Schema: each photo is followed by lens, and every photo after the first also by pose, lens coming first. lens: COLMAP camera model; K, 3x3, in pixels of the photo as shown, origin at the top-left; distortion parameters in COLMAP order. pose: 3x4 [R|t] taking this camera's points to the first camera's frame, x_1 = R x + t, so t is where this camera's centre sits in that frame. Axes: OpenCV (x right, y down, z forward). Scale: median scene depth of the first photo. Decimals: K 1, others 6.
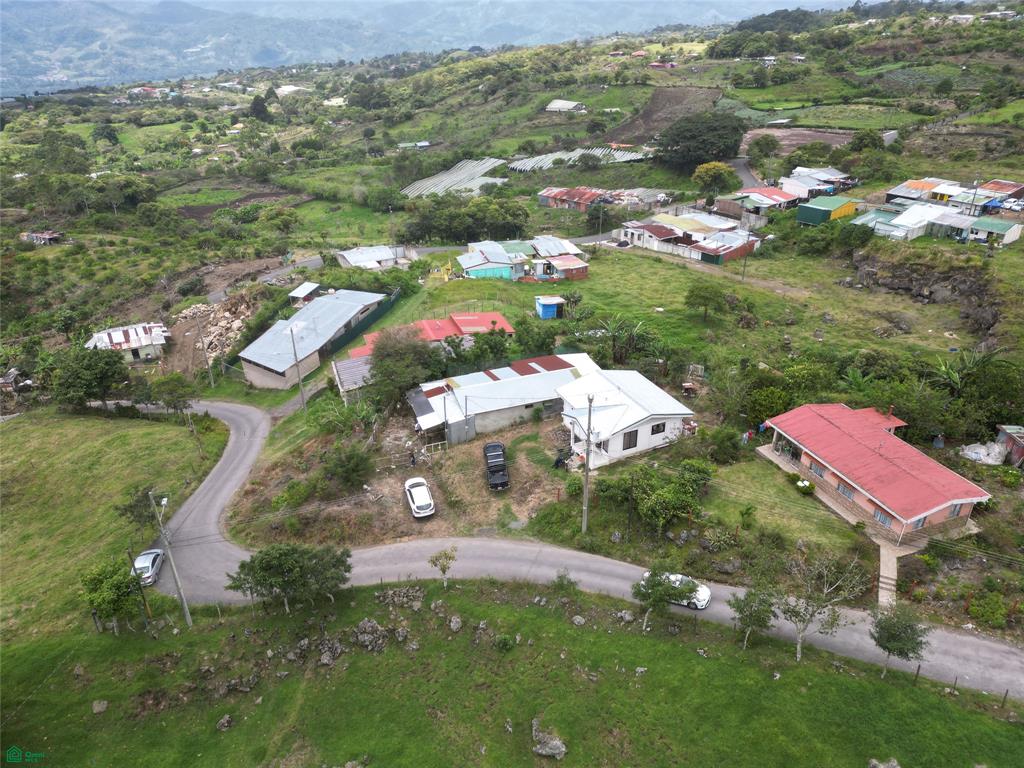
lens RADIAL K [[704.4, 0, 517.8], [0, 704.4, 389.1], [0, 0, 1]] dist [0.062602, -0.050525]
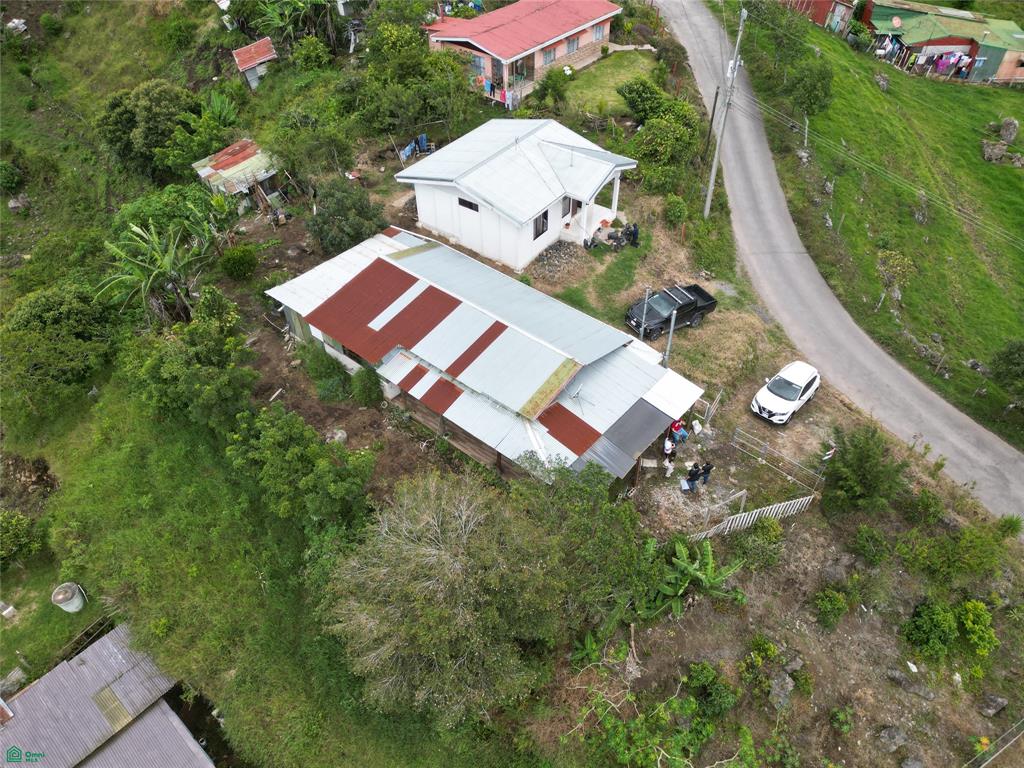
lens RADIAL K [[710.2, 0, 512.2], [0, 710.2, 389.8], [0, 0, 1]] dist [0.028616, -0.007161]
pose [[-0.470742, -0.599298, 0.647491, -0.343780], [0.438288, 0.478083, 0.761144, -0.327670], [-0.765706, 0.642090, 0.037611, 0.960614]]
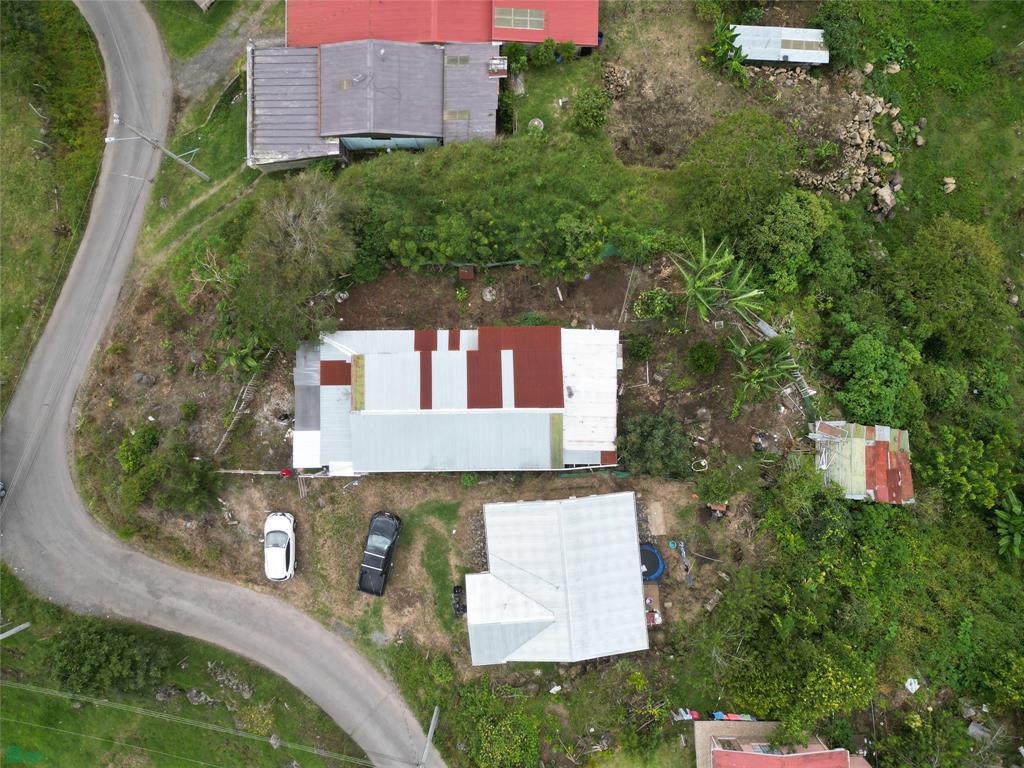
lens RADIAL K [[710.2, 0, 512.2], [0, 710.2, 389.8], [0, 0, 1]] dist [0.028616, -0.007161]
pose [[0.936529, 0.350491, -0.008304, 0.039215], [-0.160589, 0.449915, 0.878514, -0.553968], [0.311648, -0.821421, 0.477644, 0.706718]]
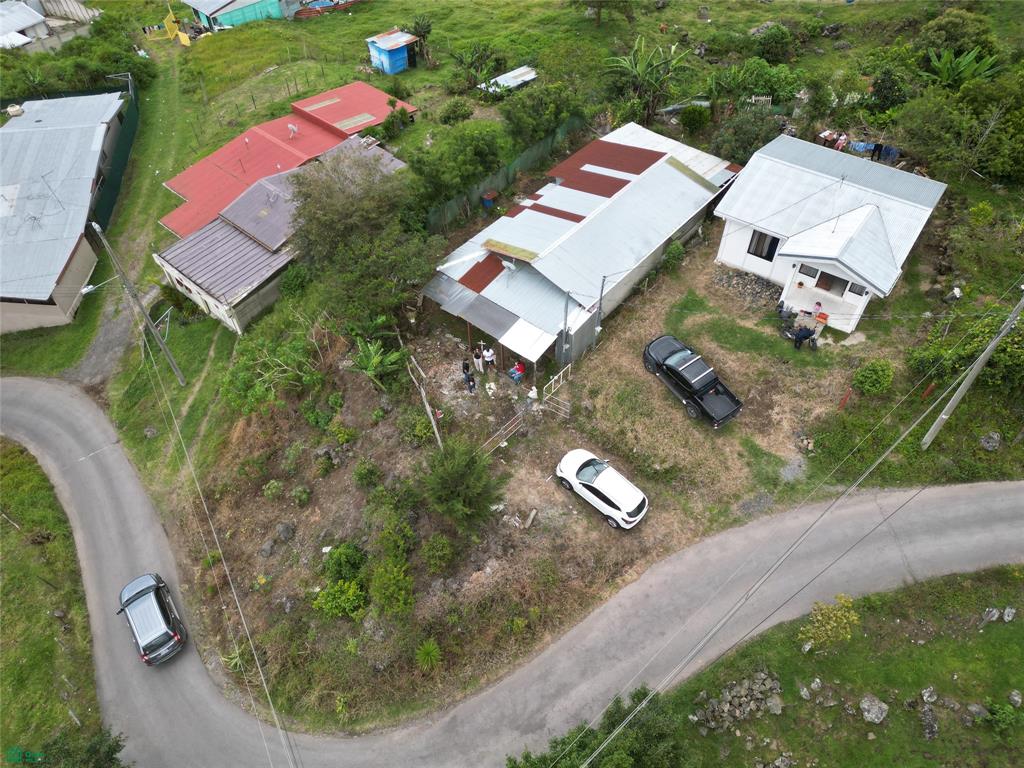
lens RADIAL K [[704.4, 0, 517.8], [0, 704.4, 389.1], [0, 0, 1]] dist [0.062602, -0.050525]
pose [[0.874724, -0.369889, 0.313113, -0.282257], [0.234153, 0.888257, 0.395185, -0.119635], [-0.424299, -0.272361, 0.863591, 0.486075]]
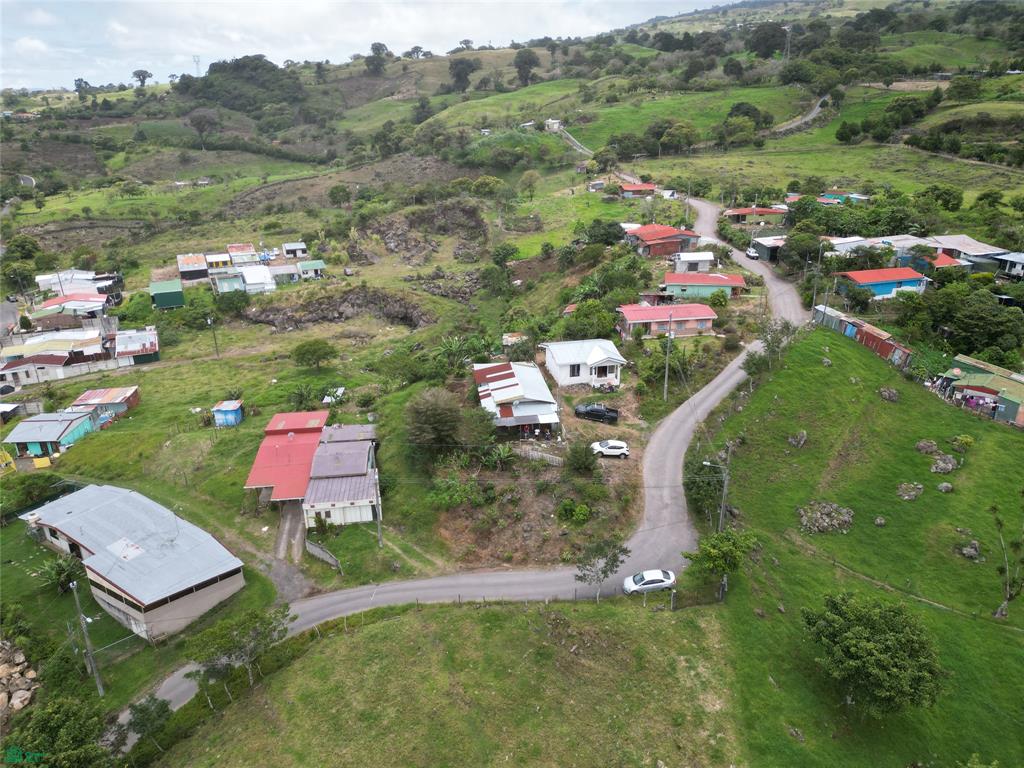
lens RADIAL K [[722.7, 0, 496.5], [0, 722.7, 329.9], [0, 0, 1]] dist [0.029706, -0.001959]
pose [[0.248811, -0.281525, 0.926735, -1.192563], [0.472789, 0.870386, 0.137472, -0.288357], [-0.845319, 0.403946, 0.349663, 0.503670]]
